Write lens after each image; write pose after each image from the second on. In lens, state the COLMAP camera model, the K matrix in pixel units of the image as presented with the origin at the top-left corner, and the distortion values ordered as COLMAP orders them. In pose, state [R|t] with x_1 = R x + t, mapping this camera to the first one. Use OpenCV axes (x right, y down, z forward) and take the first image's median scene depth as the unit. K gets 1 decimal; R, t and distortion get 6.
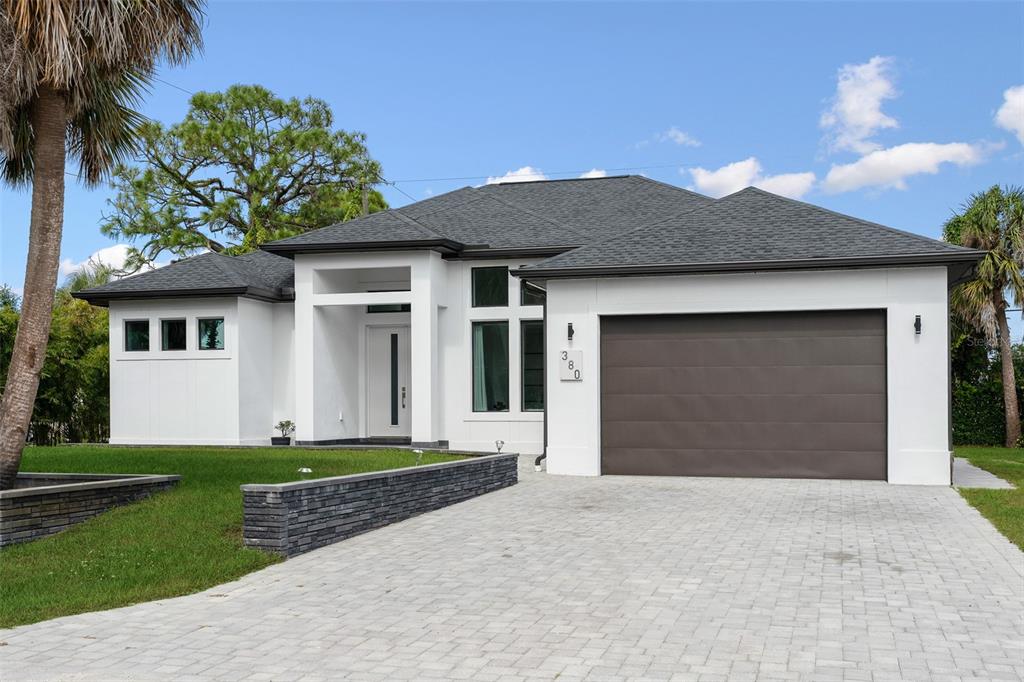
lens RADIAL K [[1074.8, 0, 512.0], [0, 1074.8, 341.0], [0, 0, 1]] dist [0.000519, -0.004138]
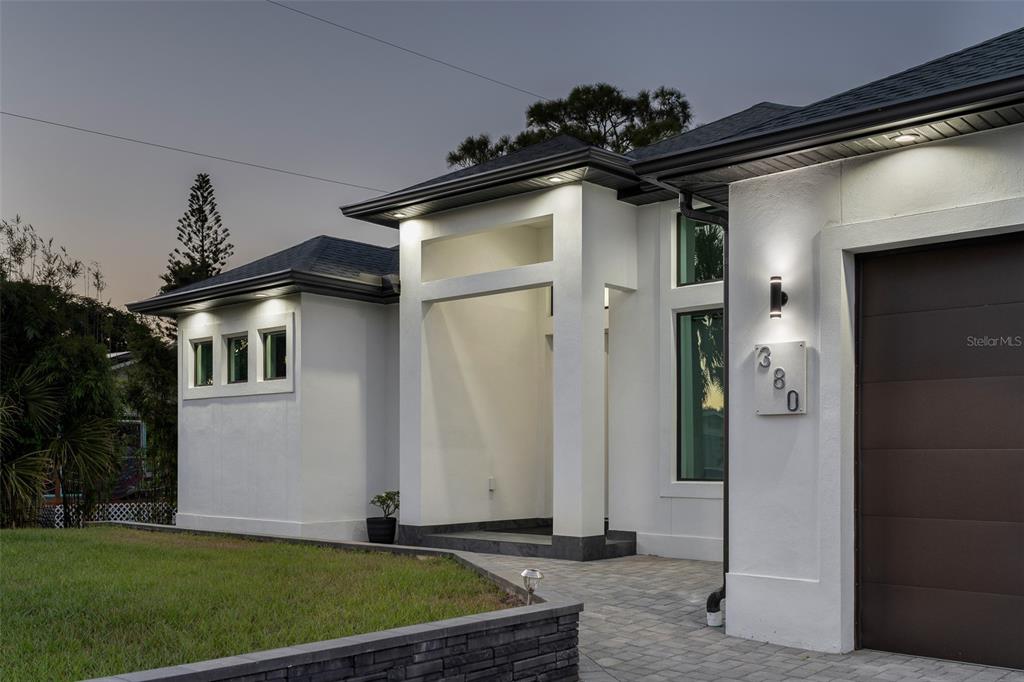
lens RADIAL K [[1042.8, 0, 512.3], [0, 1042.8, 442.0], [0, 0, 1]] dist [-0.005411, 0.001129]
pose [[0.907567, -0.005567, -0.419869, 0.122142], [0.025801, 0.998762, 0.042527, 0.025464], [0.419113, -0.049429, 0.906588, 0.560093]]
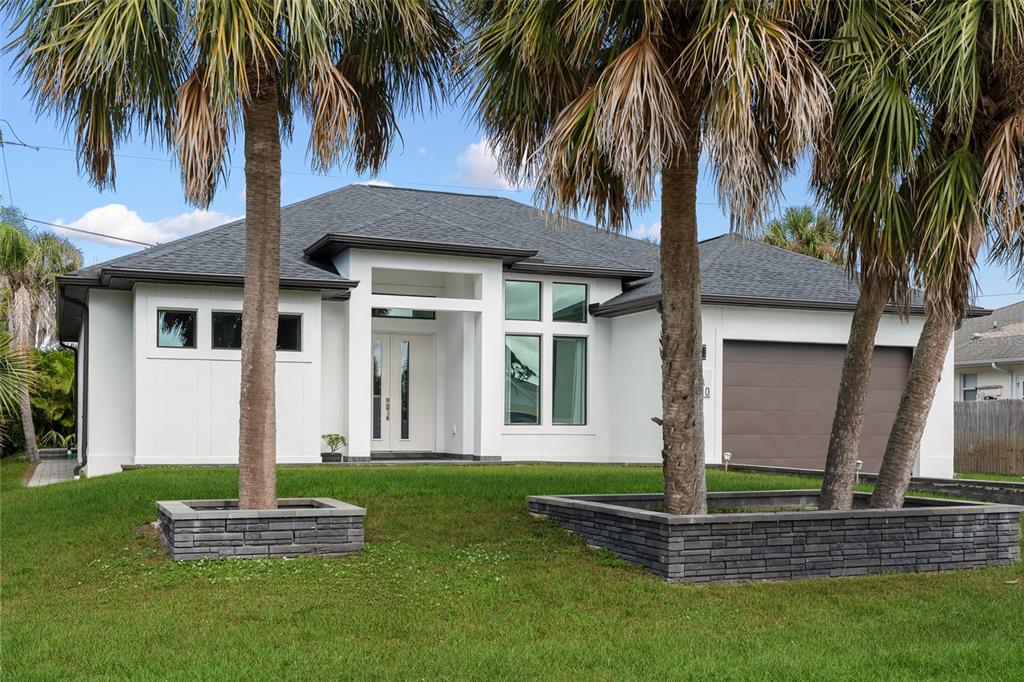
lens RADIAL K [[1083.5, 0, 512.0], [0, 1083.5, 341.0], [0, 0, 1]] dist [-0.004002, -0.008421]
pose [[0.788084, 0.049980, 0.613535, -0.679091], [-0.044010, 0.998723, -0.024828, 0.014057], [-0.613992, -0.007435, 0.789277, 0.222370]]
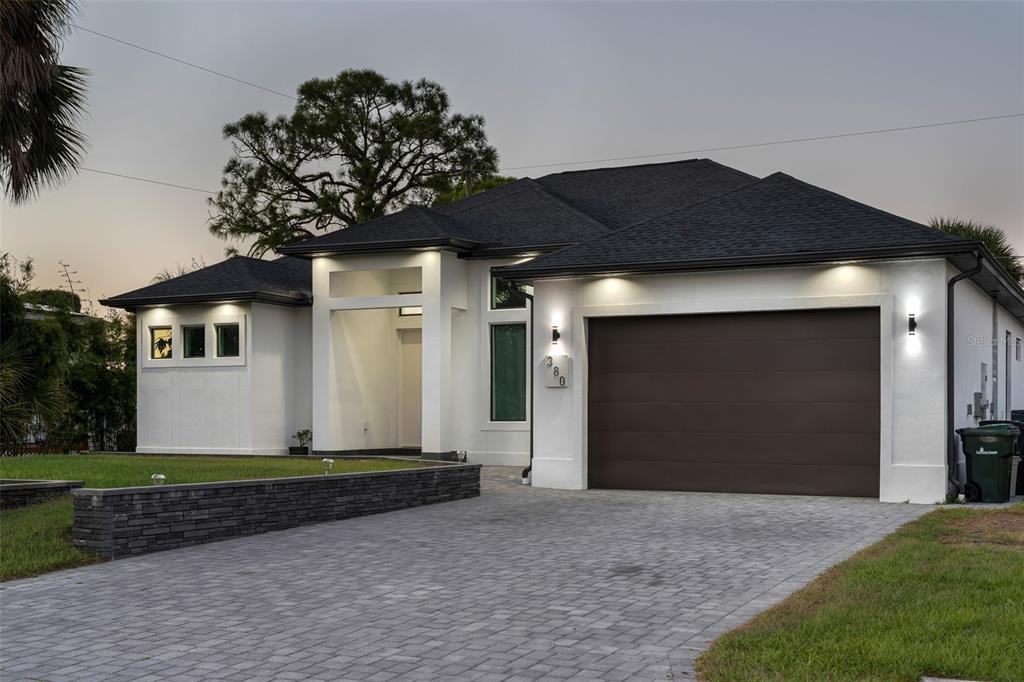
lens RADIAL K [[1219.3, 0, 512.0], [0, 1219.3, 341.0], [0, 0, 1]] dist [0.004508, -0.004843]
pose [[0.984111, -0.009337, -0.177309, 0.193931], [0.009318, 0.999956, -0.000939, -0.002995], [0.177310, -0.000728, 0.984155, -0.050545]]
